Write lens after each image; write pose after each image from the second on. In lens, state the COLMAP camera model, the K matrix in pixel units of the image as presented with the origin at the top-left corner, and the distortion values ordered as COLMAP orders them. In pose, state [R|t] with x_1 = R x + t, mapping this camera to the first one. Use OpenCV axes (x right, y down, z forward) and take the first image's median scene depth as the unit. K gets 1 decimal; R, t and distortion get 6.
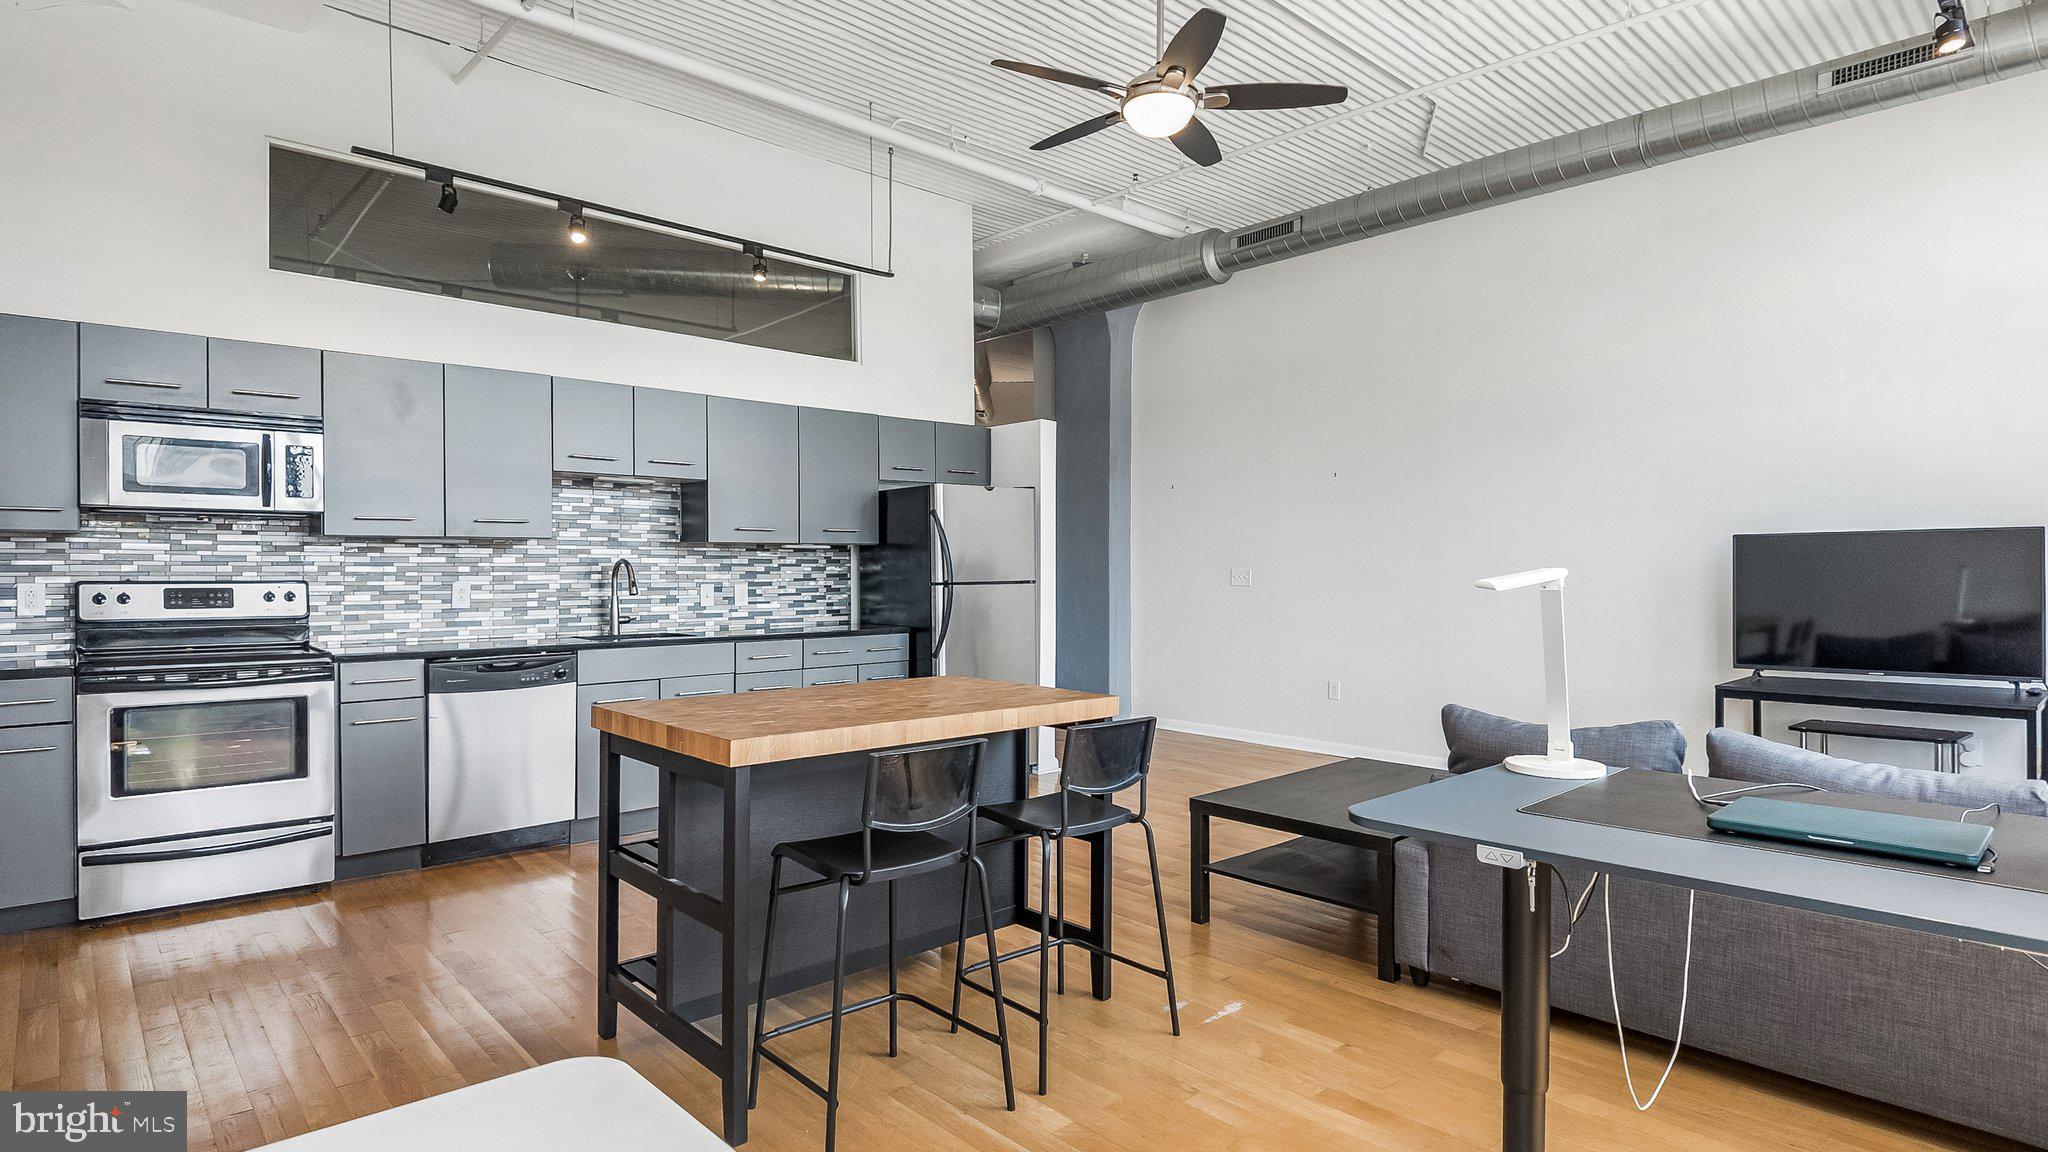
lens RADIAL K [[1057.5, 0, 1022.8], [0, 1057.5, 589.2], [0, 0, 1]] dist [0.019116, -0.022357]
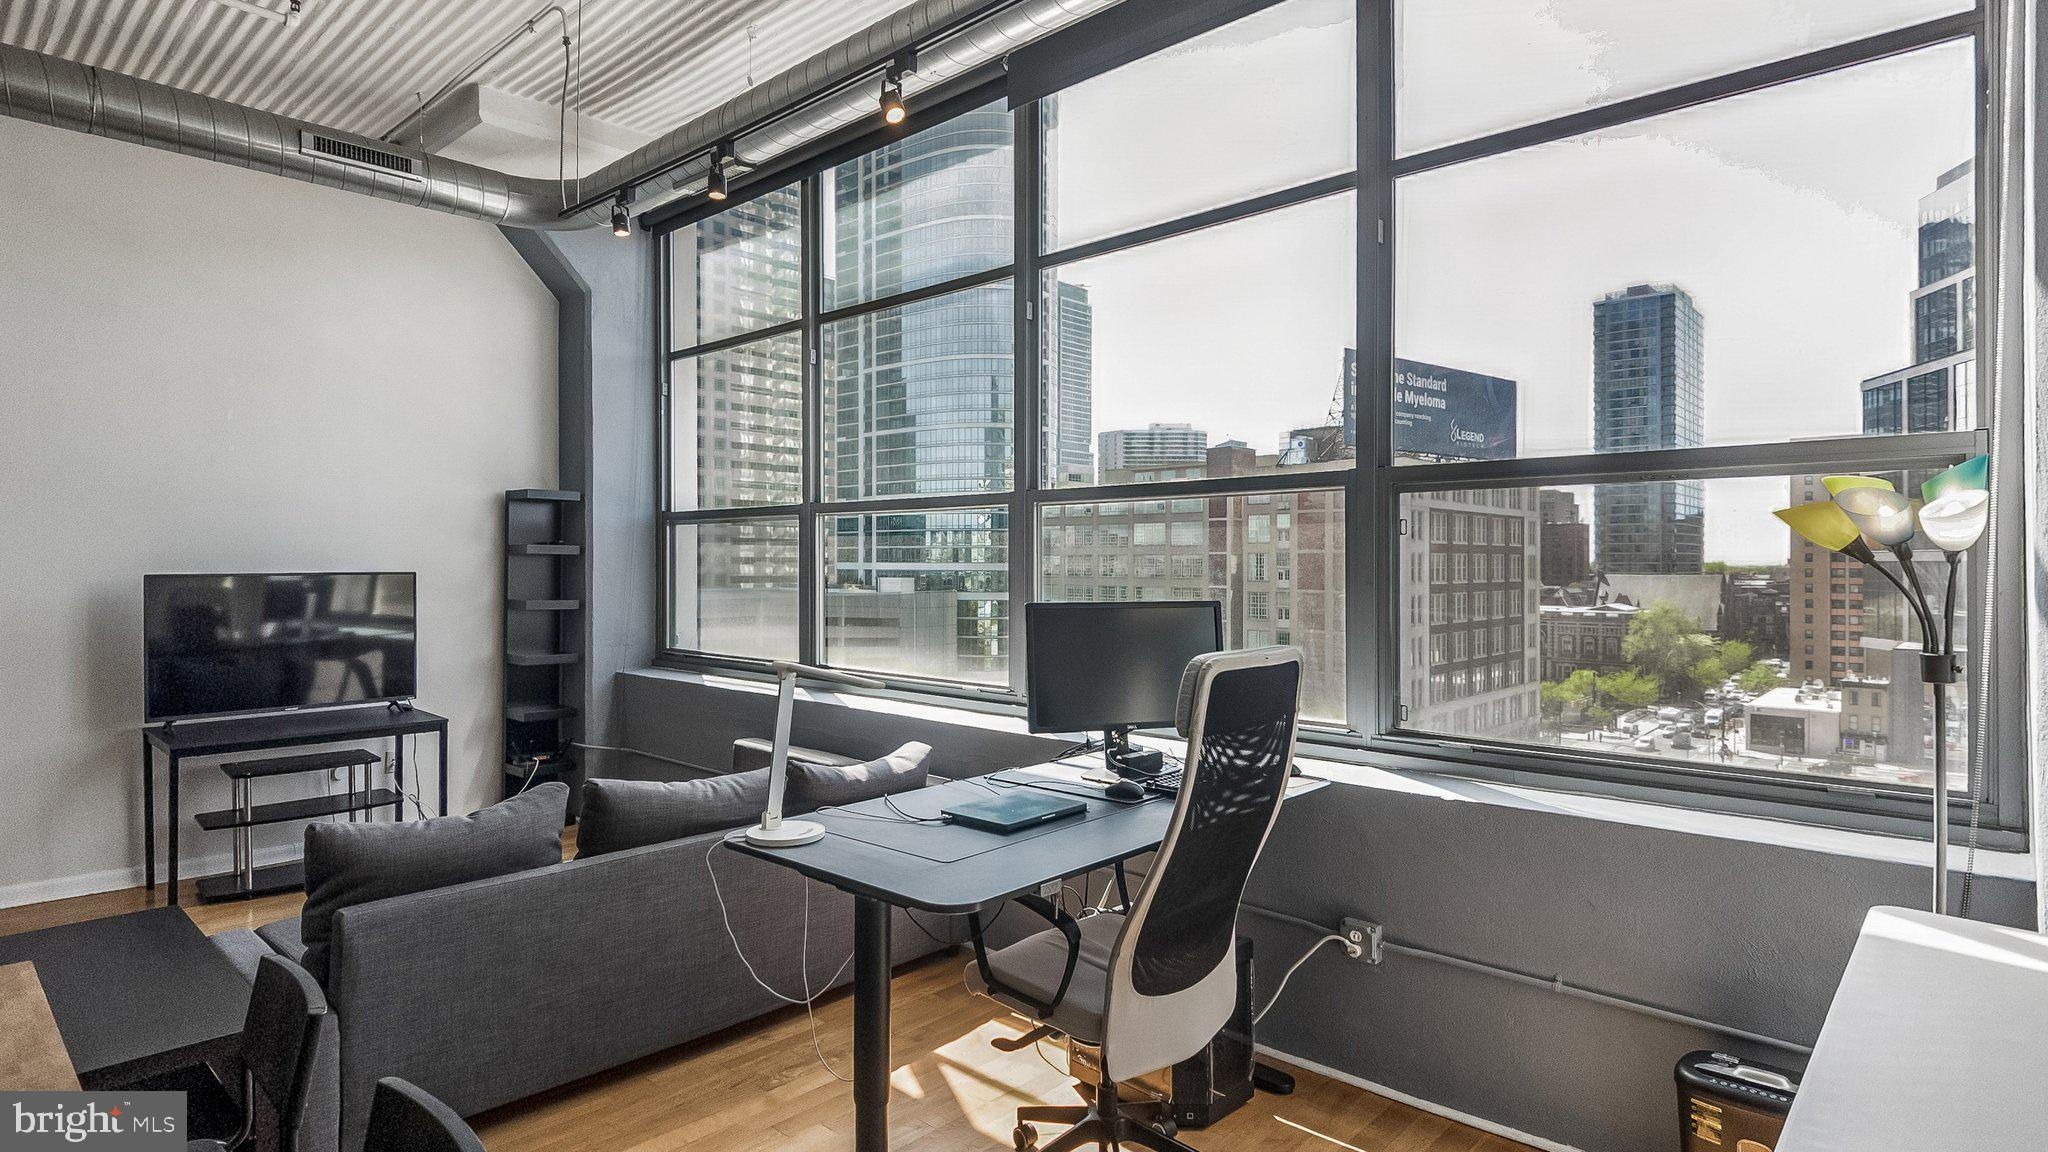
lens RADIAL K [[1057.5, 0, 983.3], [0, 1057.5, 562.0], [0, 0, 1]] dist [0.019116, -0.022357]
pose [[-0.057107, 0.001631, 0.998367, -0.235465], [0.015757, 0.999876, -0.000732, -0.043681], [-0.998244, 0.015690, -0.057125, 0.303865]]
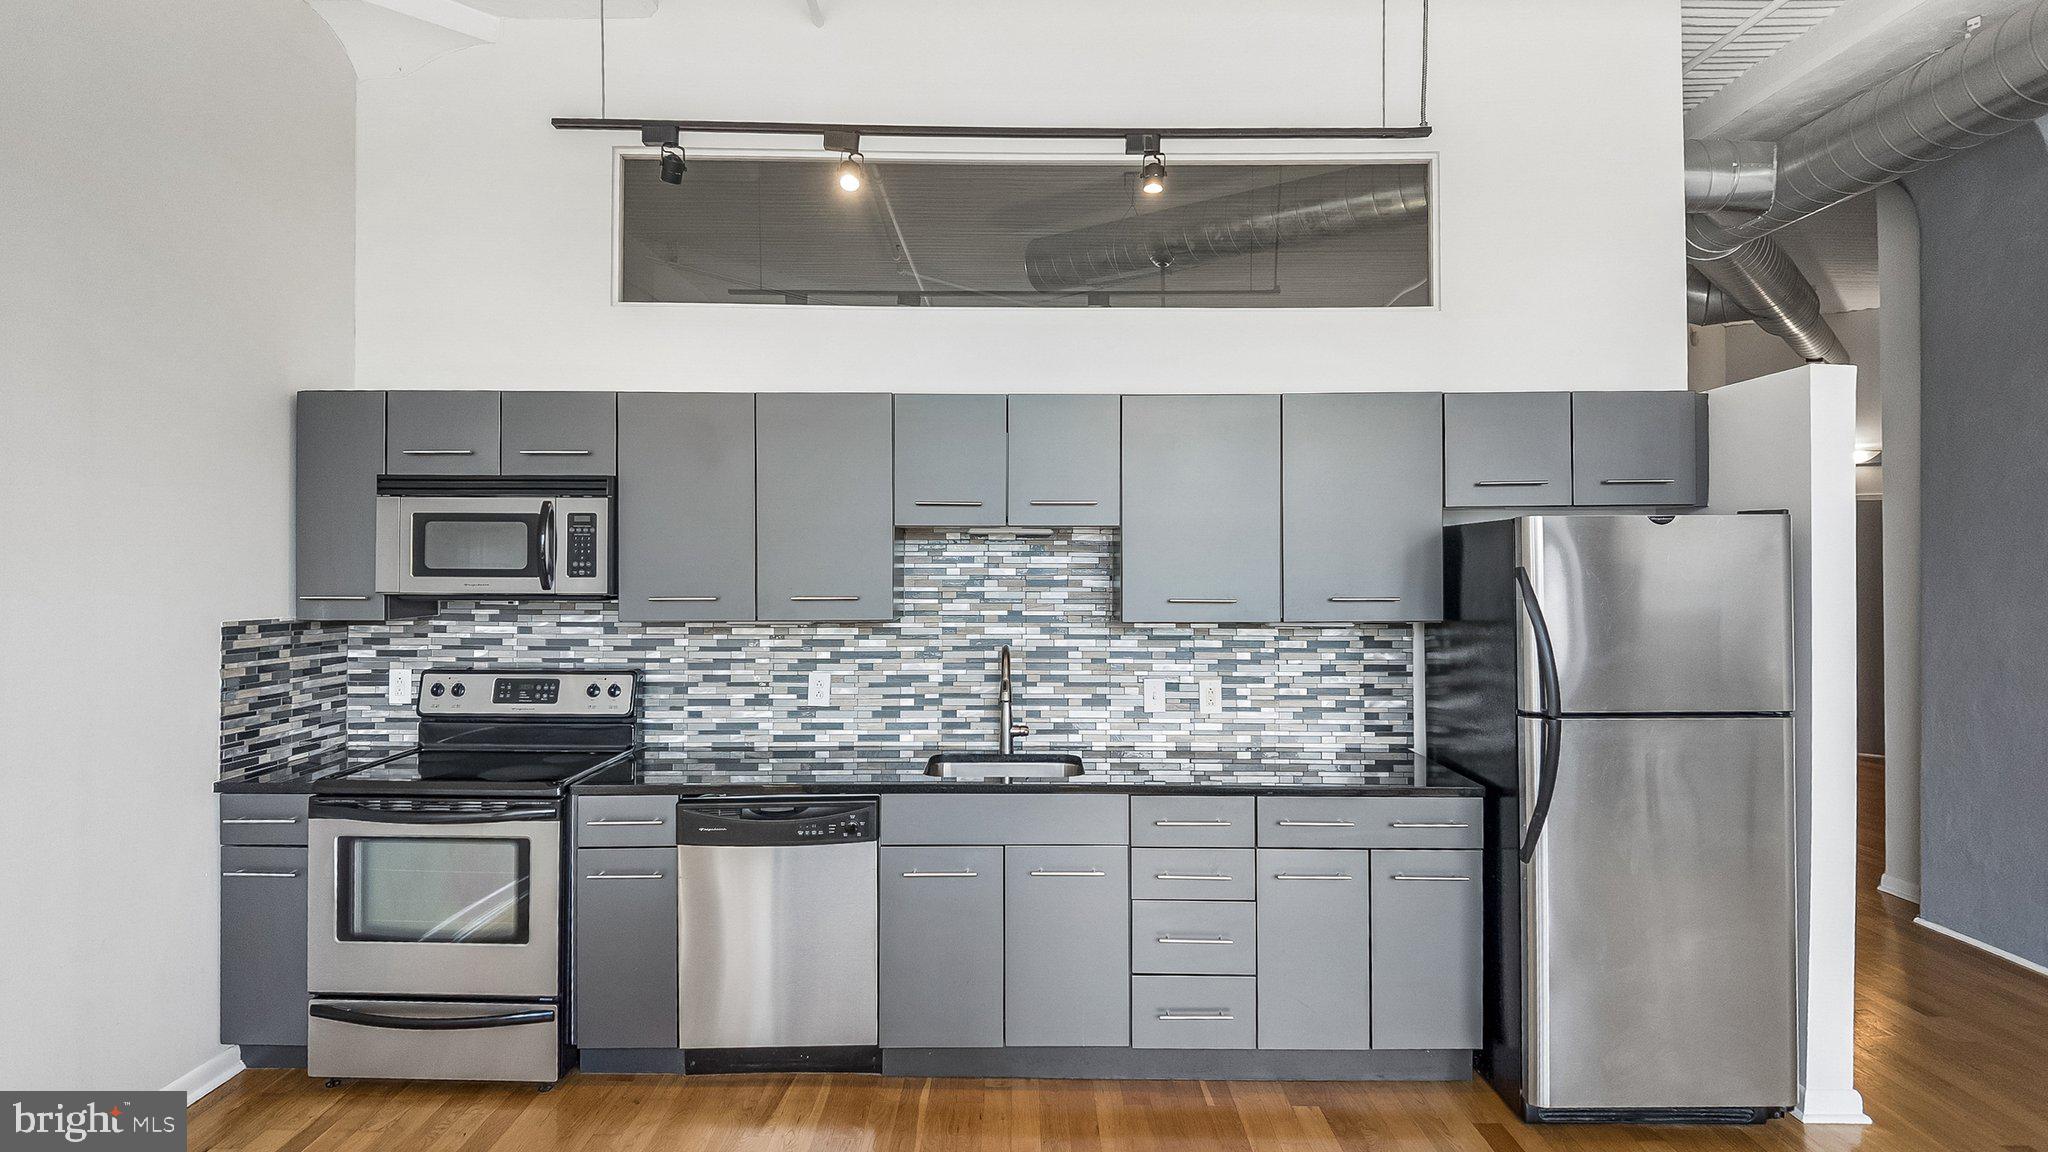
lens RADIAL K [[1057.5, 0, 1019.6], [0, 1057.5, 555.8], [0, 0, 1]] dist [0.019116, -0.022357]
pose [[0.739820, -0.002775, -0.672799, 0.081592], [-0.015312, 0.999663, -0.020960, -0.066321], [0.672630, 0.025808, 0.739529, 0.458057]]
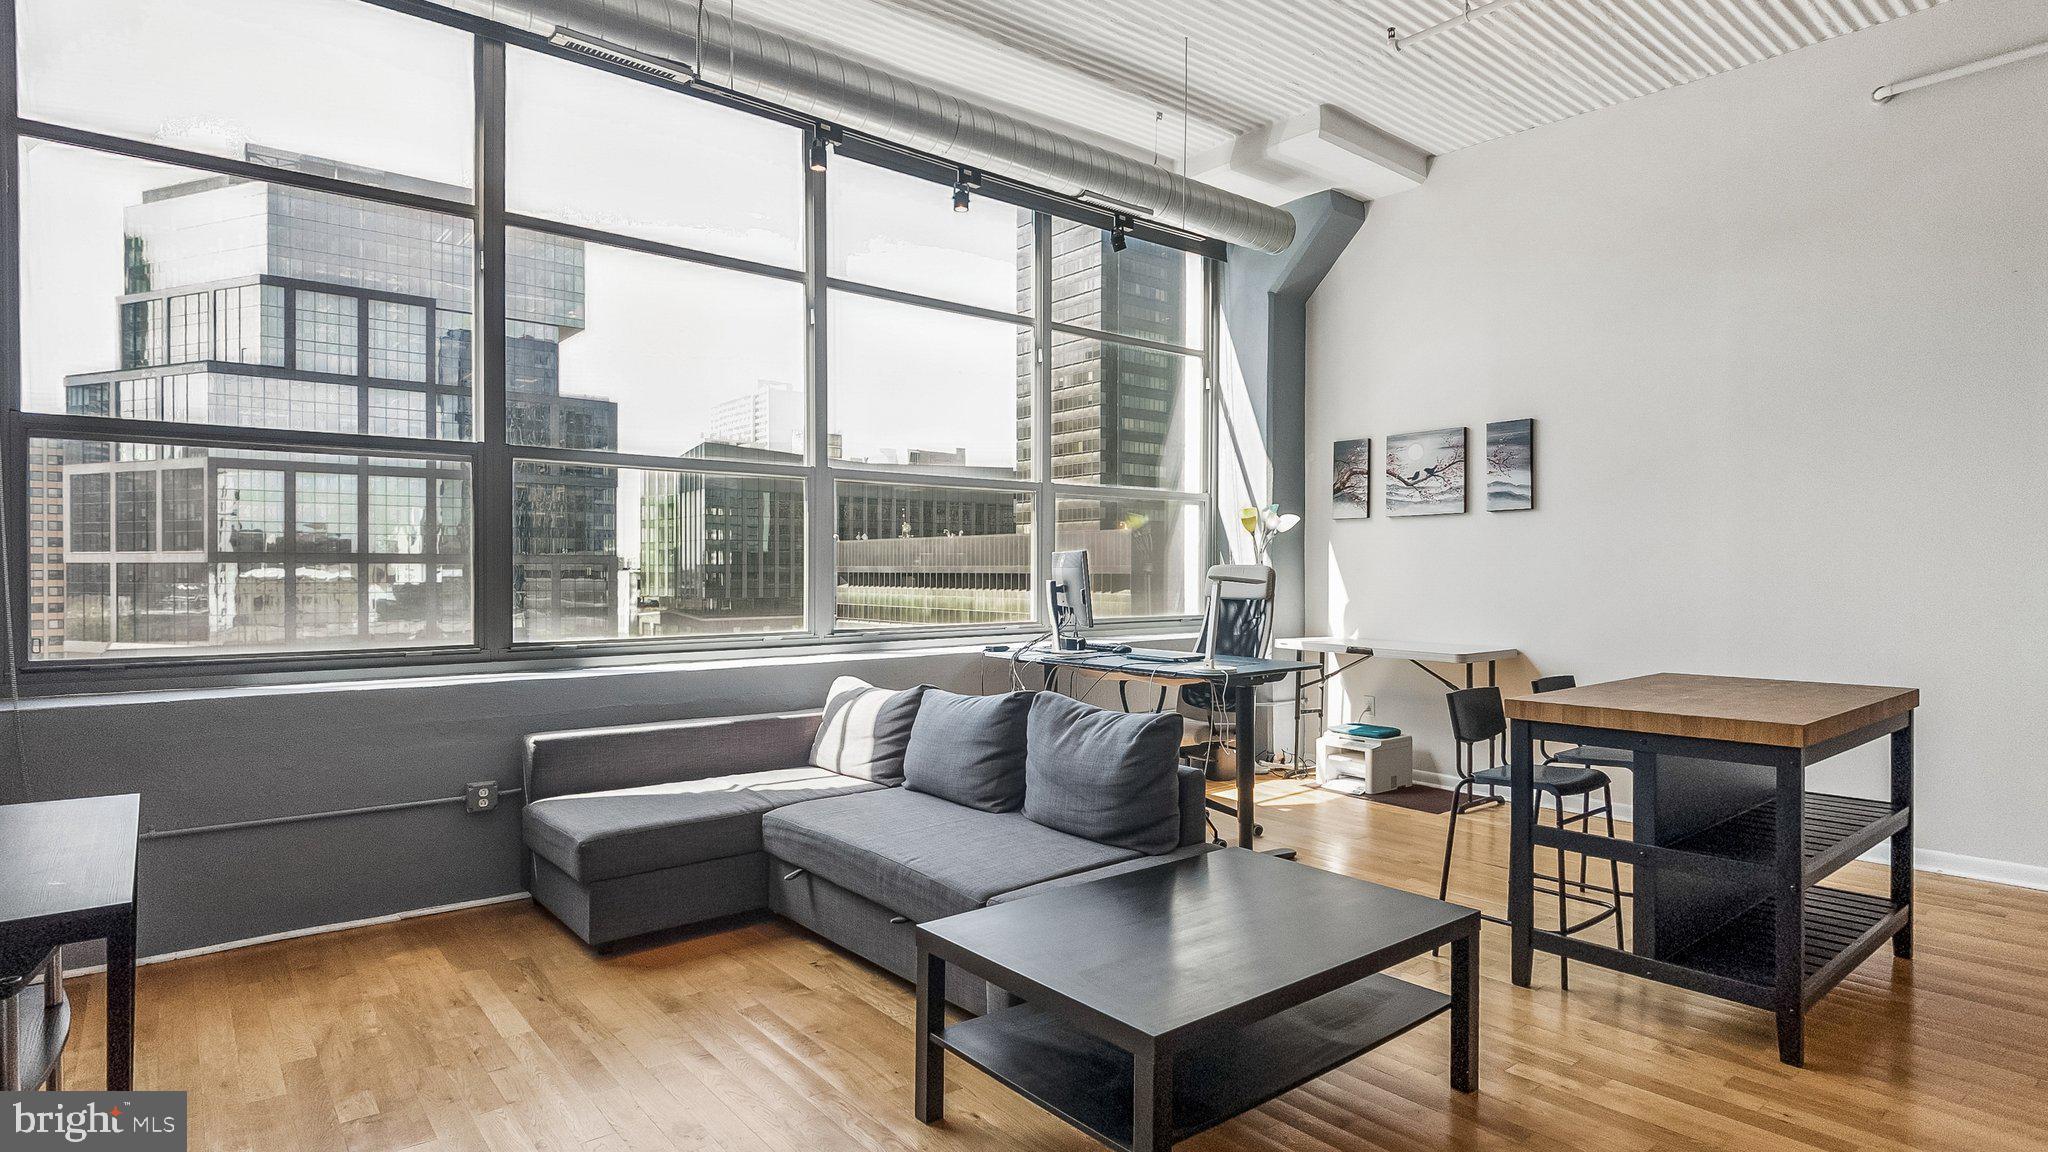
lens RADIAL K [[1057.5, 0, 1036.8], [0, 1057.5, 578.3], [0, 0, 1]] dist [0.019116, -0.022357]
pose [[-0.998215, -0.003101, 0.059639, 0.271133], [-0.001619, 0.999689, 0.024886, -0.022196], [-0.059698, 0.024745, -0.997910, 1.125824]]
